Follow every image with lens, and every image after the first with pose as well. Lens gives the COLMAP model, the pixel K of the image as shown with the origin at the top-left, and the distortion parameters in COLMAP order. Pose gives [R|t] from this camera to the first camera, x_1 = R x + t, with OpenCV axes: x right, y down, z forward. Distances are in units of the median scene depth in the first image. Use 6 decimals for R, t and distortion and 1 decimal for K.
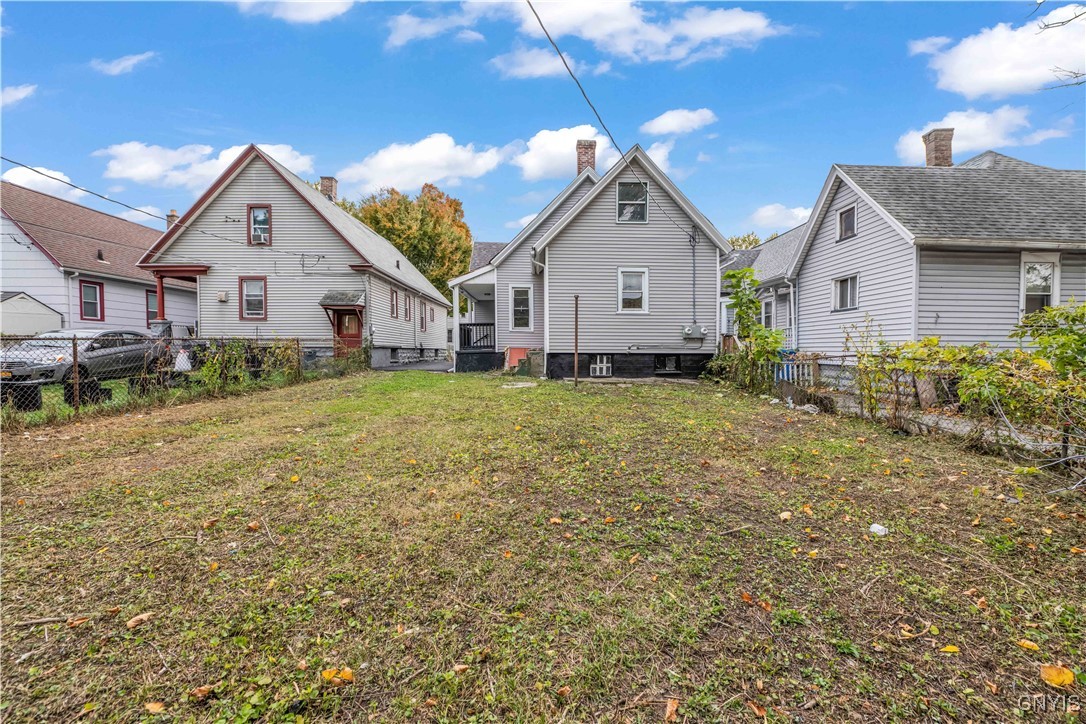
lens RADIAL K [[436.6, 0, 543.0], [0, 436.6, 362.0], [0, 0, 1]] dist [-0.001463, -0.000365]
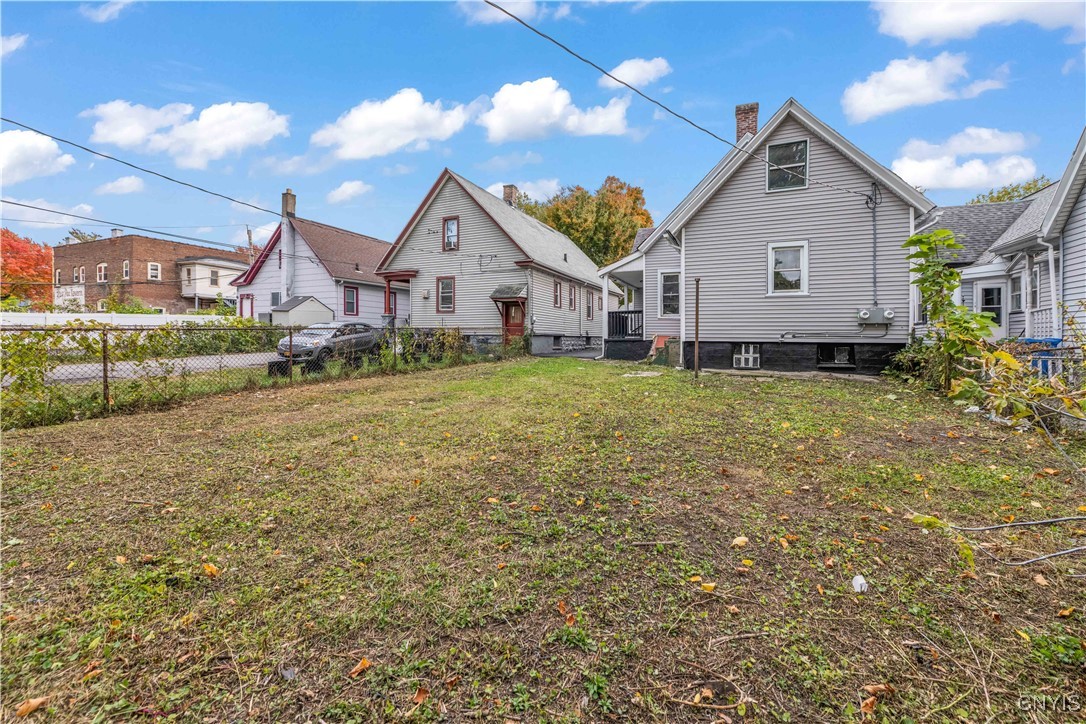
lens RADIAL K [[438.3, 0, 546.4], [0, 438.3, 343.2], [0, 0, 1]] dist [-0.001753, -0.000239]
pose [[0.905472, 0.008910, -0.424313, 0.115991], [-0.015676, 0.999800, -0.012457, -0.000185], [0.424117, 0.017931, 0.905430, 0.021787]]
